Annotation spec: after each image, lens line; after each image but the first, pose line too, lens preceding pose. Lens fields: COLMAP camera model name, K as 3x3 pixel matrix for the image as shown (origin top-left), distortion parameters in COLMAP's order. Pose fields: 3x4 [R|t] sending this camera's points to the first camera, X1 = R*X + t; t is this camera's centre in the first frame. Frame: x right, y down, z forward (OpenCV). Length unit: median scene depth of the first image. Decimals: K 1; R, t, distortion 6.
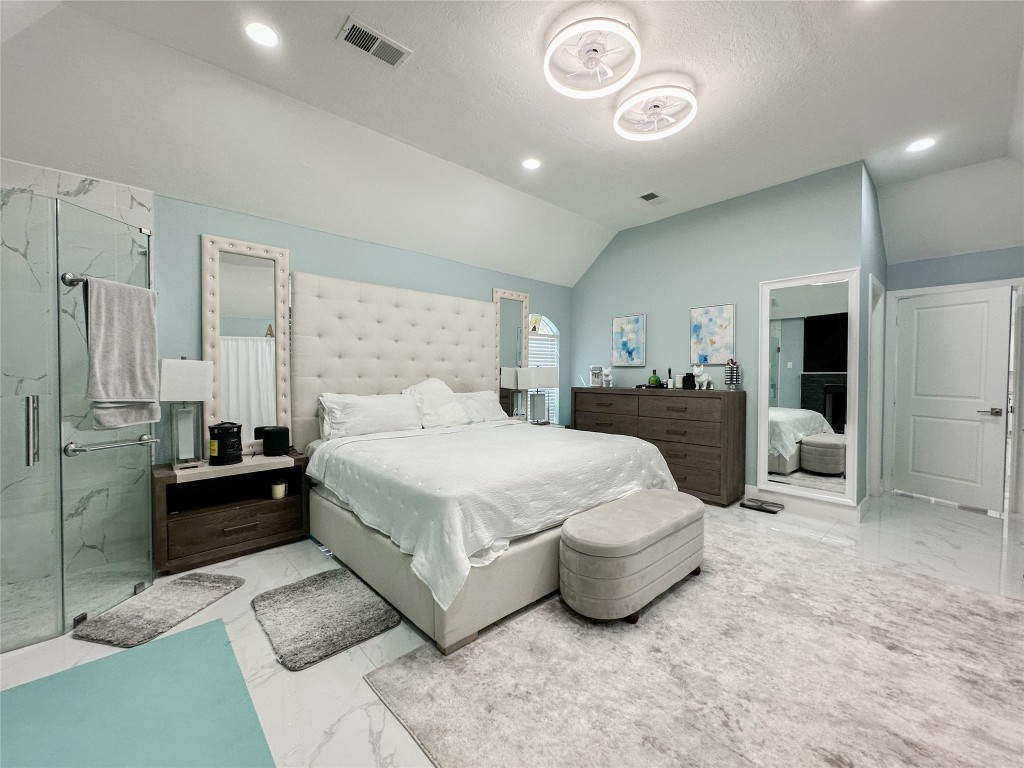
lens RADIAL K [[413.0, 0, 512.0], [0, 413.0, 384.0], [0, 0, 1]] dist [-0.000856, 0.000139]
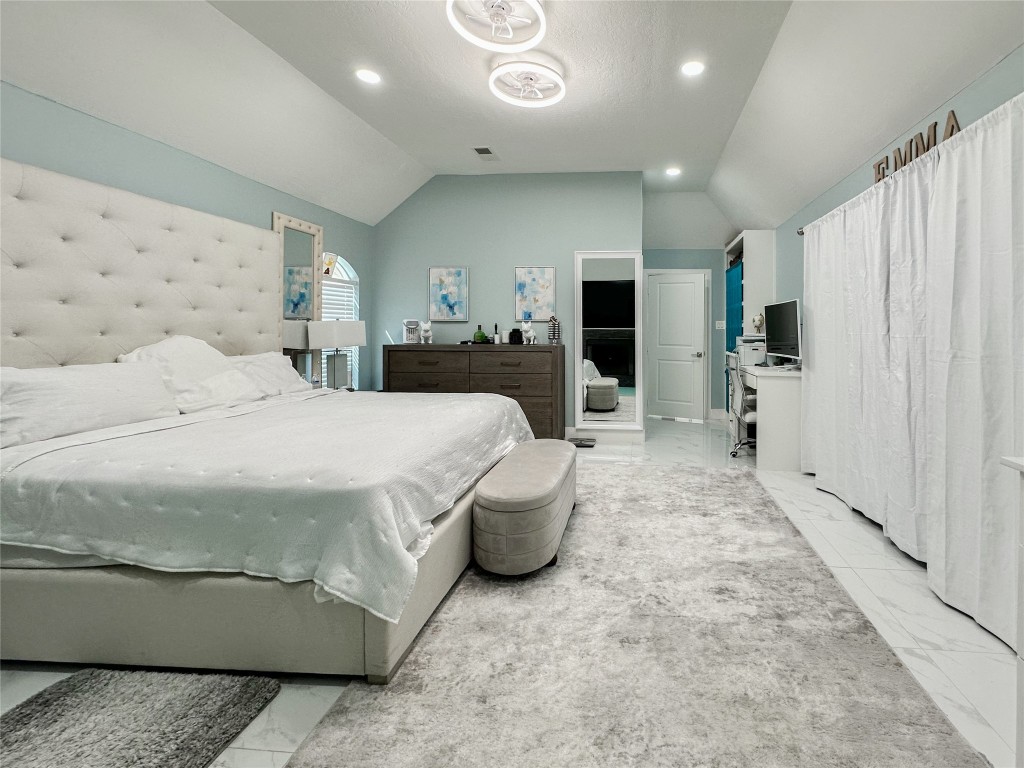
lens RADIAL K [[508.3, 0, 512.3], [0, 508.3, 328.8], [0, 0, 1]] dist [0.000388, -0.000049]
pose [[0.725337, 0.000298, 0.688394, -0.528458], [0.013573, 0.999799, -0.014734, -0.008481], [-0.688260, 0.020031, 0.725187, 0.085841]]
